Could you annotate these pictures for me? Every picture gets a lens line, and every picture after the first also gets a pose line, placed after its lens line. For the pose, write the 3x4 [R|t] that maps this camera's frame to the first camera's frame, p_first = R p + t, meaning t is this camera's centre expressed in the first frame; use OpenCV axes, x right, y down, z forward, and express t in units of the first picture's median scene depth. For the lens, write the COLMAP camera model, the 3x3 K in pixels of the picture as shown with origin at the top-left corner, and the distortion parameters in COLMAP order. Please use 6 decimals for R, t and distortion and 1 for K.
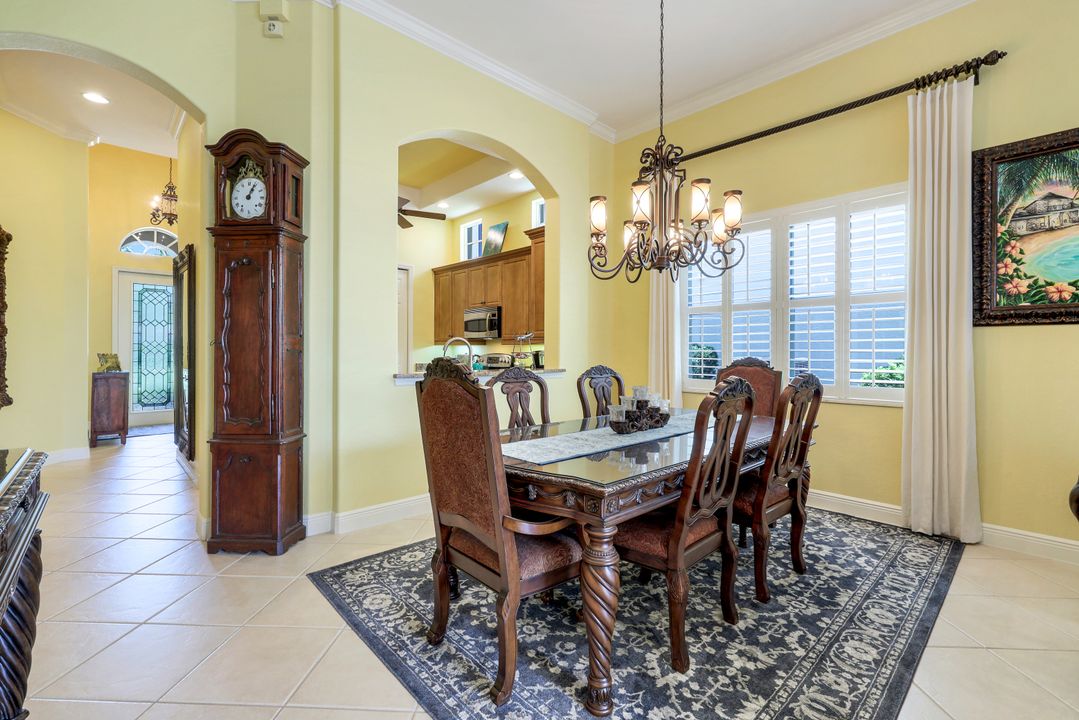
lens RADIAL K [[472.0, 0, 536.4], [0, 472.0, 352.0], [0, 0, 1]] dist [0.000508, -0.000018]
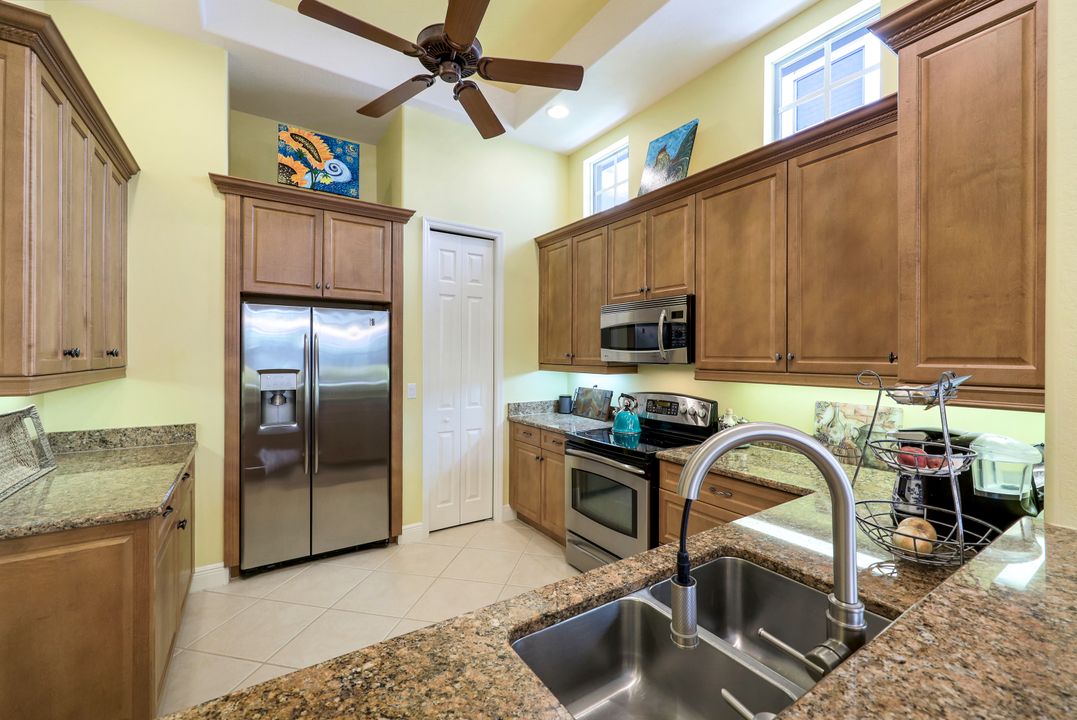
lens RADIAL K [[443.4, 0, 538.1], [0, 443.4, 351.5], [0, 0, 1]] dist [-0.000963, -0.000338]
pose [[0.984673, -0.001101, -0.174407, -0.297904], [-0.000869, 0.999937, -0.011216, -0.076161], [0.174408, 0.011196, 0.984610, 1.128224]]
